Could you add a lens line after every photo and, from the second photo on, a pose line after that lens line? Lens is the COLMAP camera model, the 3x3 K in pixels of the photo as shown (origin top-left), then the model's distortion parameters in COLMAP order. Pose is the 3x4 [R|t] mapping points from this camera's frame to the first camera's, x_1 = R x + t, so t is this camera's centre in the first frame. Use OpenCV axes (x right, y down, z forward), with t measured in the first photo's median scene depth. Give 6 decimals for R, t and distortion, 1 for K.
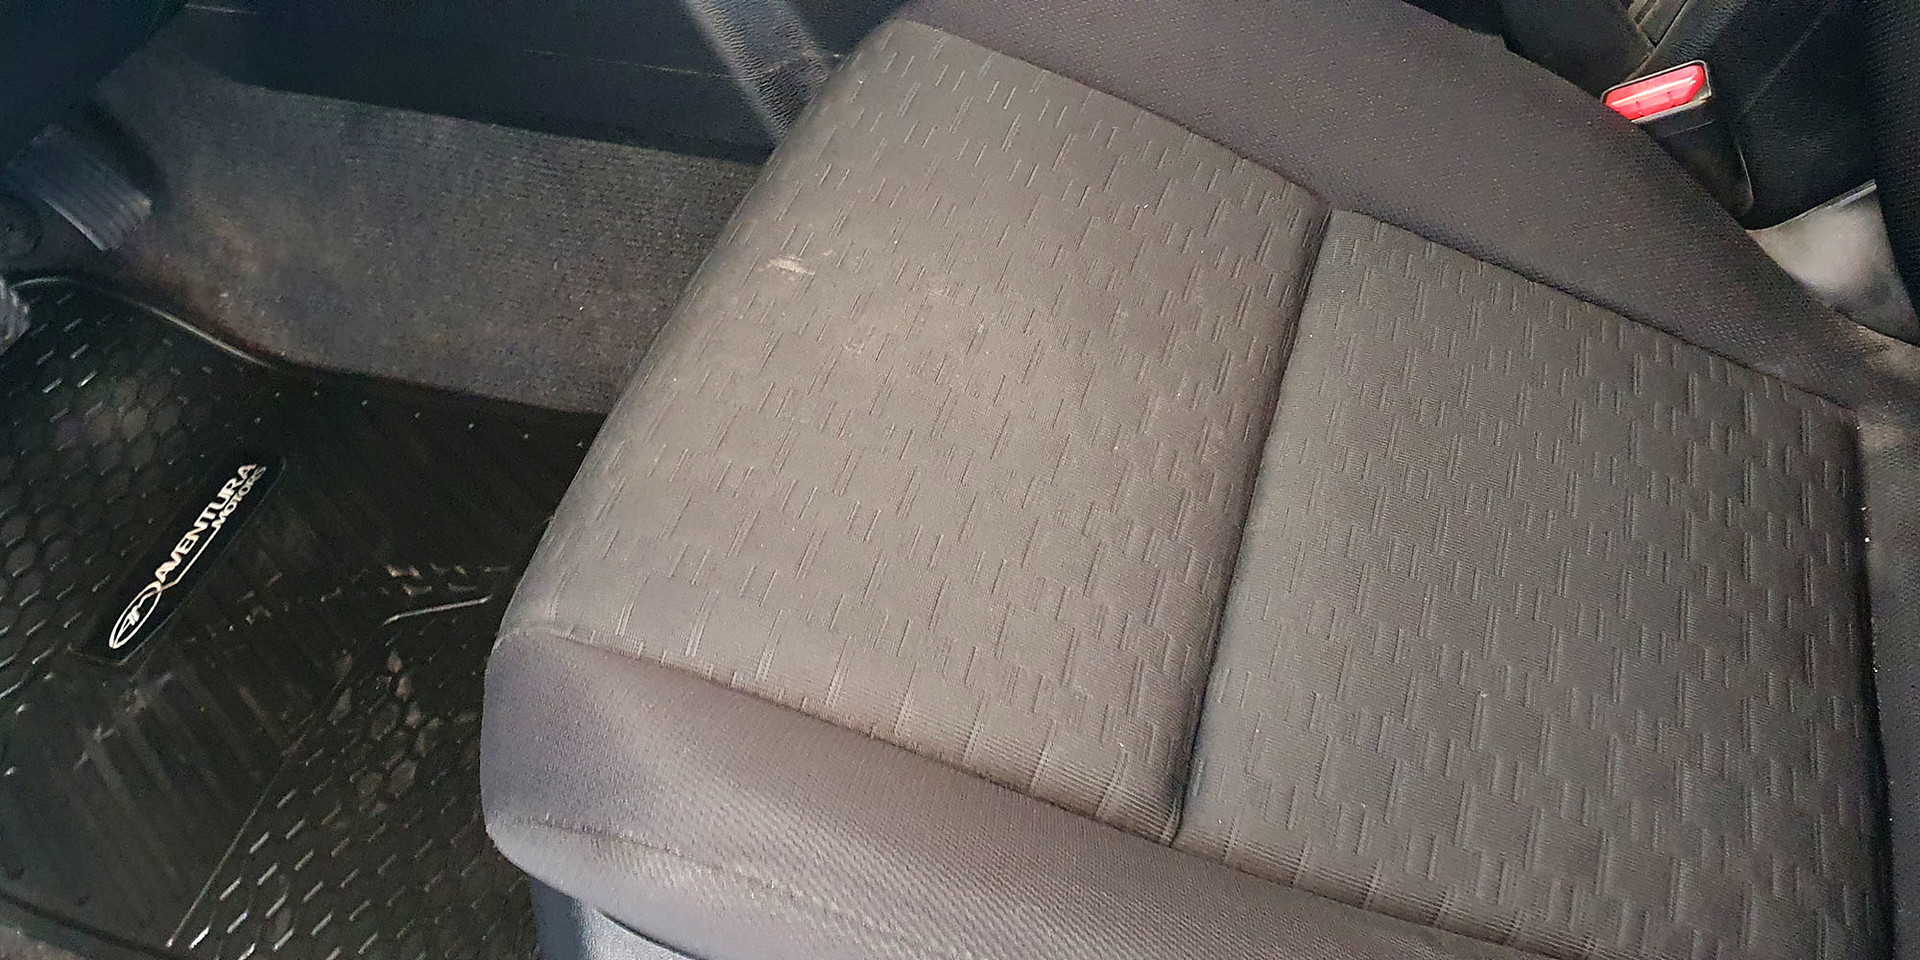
lens RADIAL K [[1570.2, 0, 969.9], [0, 1570.2, 480.1], [0, 0, 1]] dist [0.010634, -0.006623]
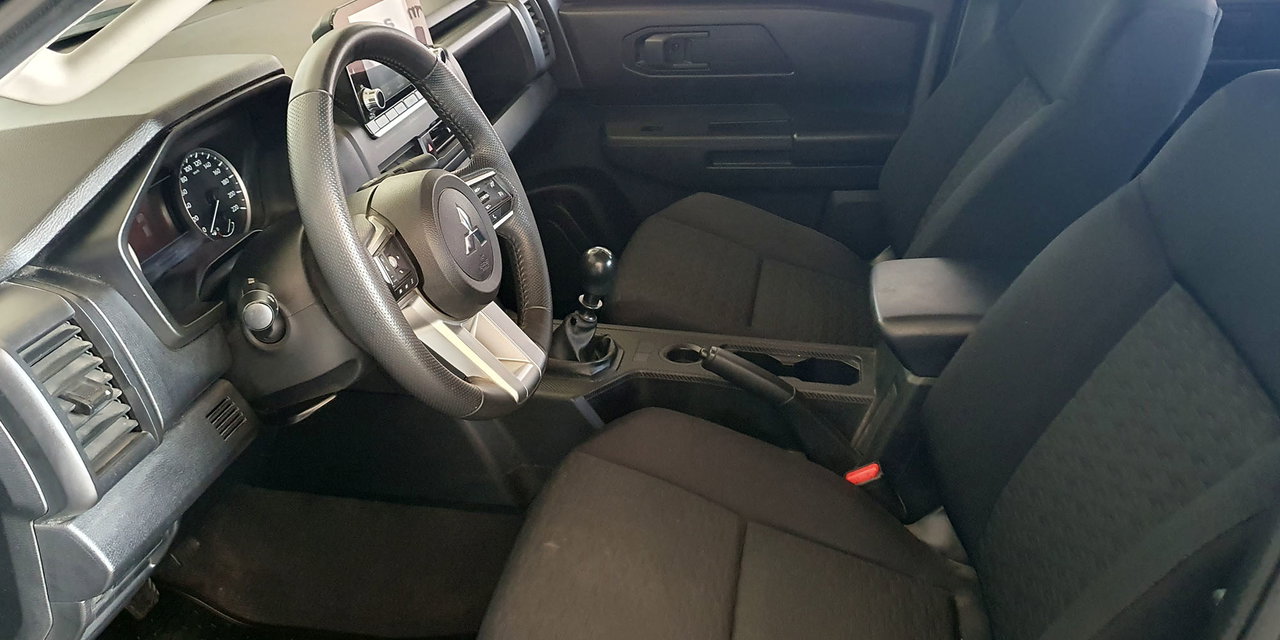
lens RADIAL K [[1004.0, 0, 628.2], [0, 1004.0, 306.6], [0, 0, 1]] dist [0.185448, -0.428626]
pose [[0.991480, -0.002217, 0.130244, -0.174412], [0.055061, 0.913274, -0.403608, 0.162358], [-0.118053, 0.407340, 0.905614, -0.605894]]
